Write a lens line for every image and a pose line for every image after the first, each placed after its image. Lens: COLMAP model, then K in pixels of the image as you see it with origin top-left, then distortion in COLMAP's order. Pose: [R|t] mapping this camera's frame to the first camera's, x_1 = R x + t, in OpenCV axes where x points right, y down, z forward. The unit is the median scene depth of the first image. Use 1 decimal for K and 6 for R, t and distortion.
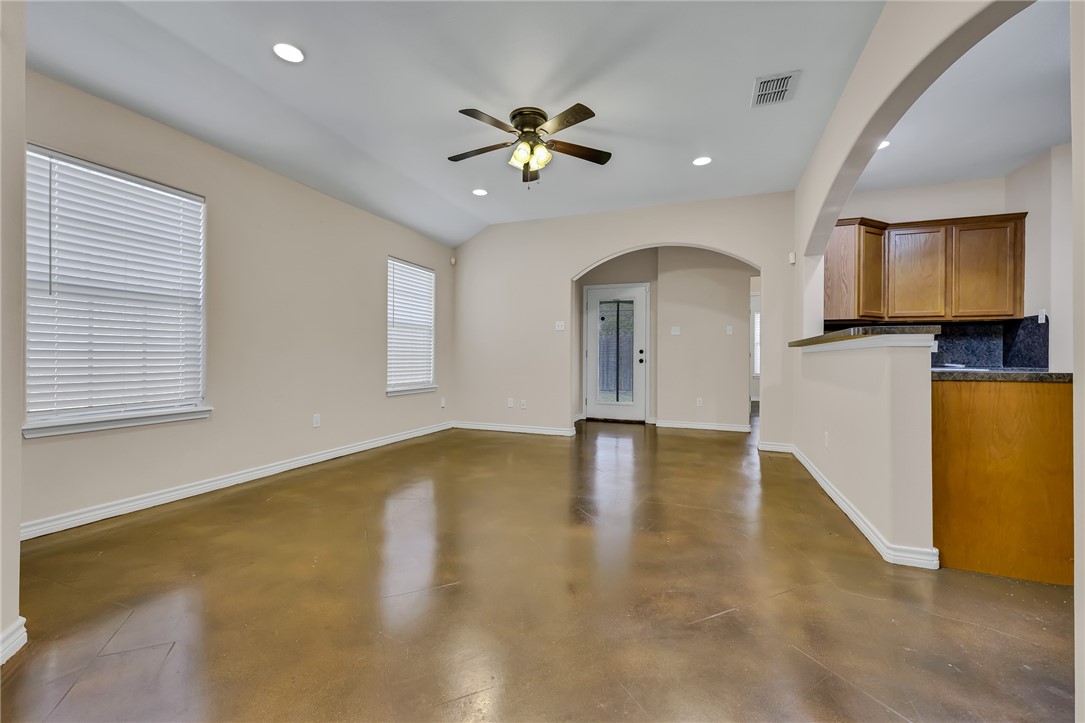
lens RADIAL K [[450.2, 0, 546.0], [0, 450.2, 356.0], [0, 0, 1]] dist [0.001808, 0.000286]
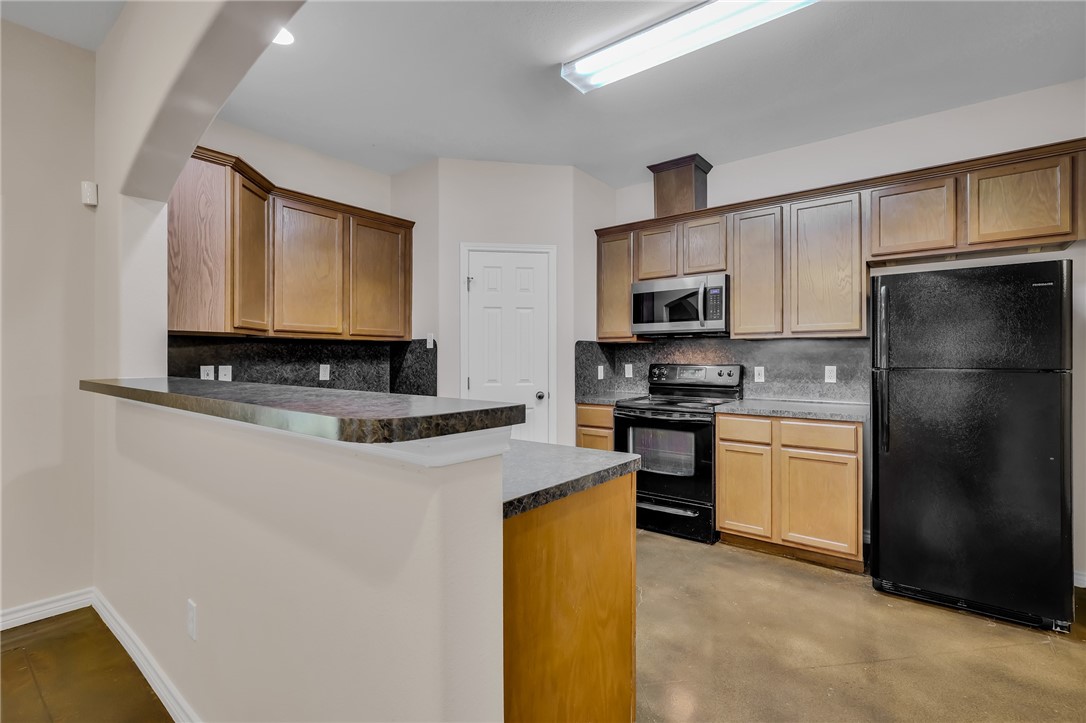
lens RADIAL K [[486.5, 0, 572.0], [0, 486.5, 358.3], [0, 0, 1]] dist [0.002343, 0.000280]
pose [[0.287599, -0.007401, 0.957722, 0.221109], [-0.001490, 0.999965, 0.008175, -0.055301], [-0.957750, -0.003778, 0.287578, 0.404316]]
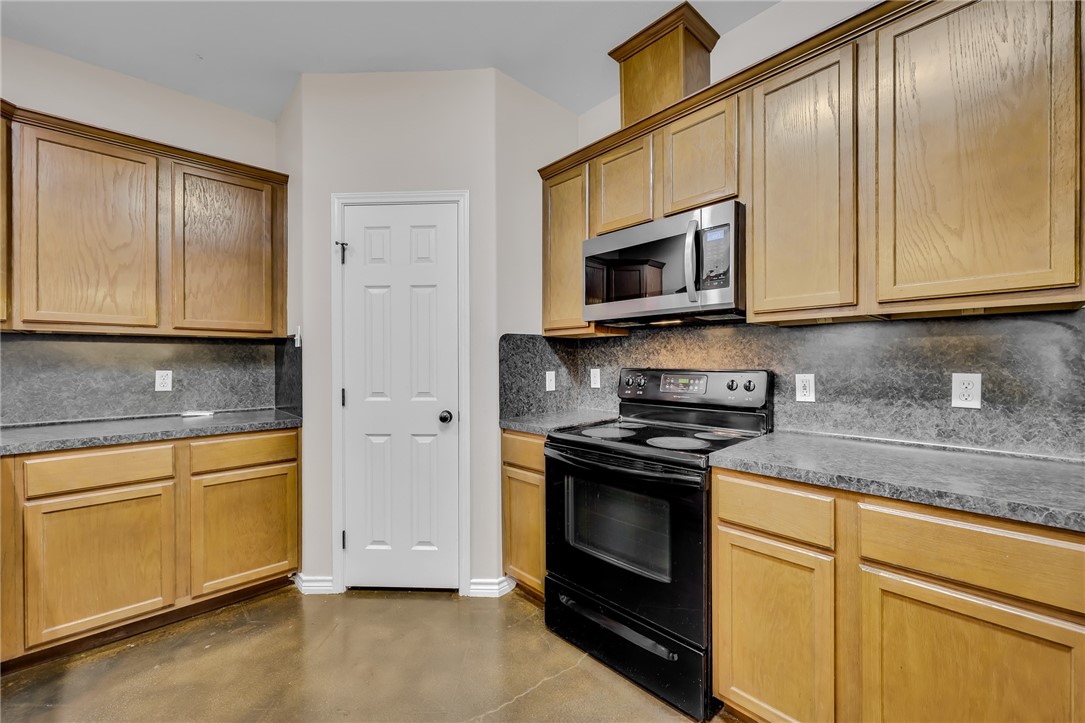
lens RADIAL K [[435.3, 0, 539.4], [0, 435.3, 363.4], [0, 0, 1]] dist [-0.001020, -0.000609]
pose [[0.455932, -0.015388, 0.889881, 0.638111], [0.004985, 0.999879, 0.014736, -0.051731], [-0.890000, -0.002283, 0.455954, 0.372360]]
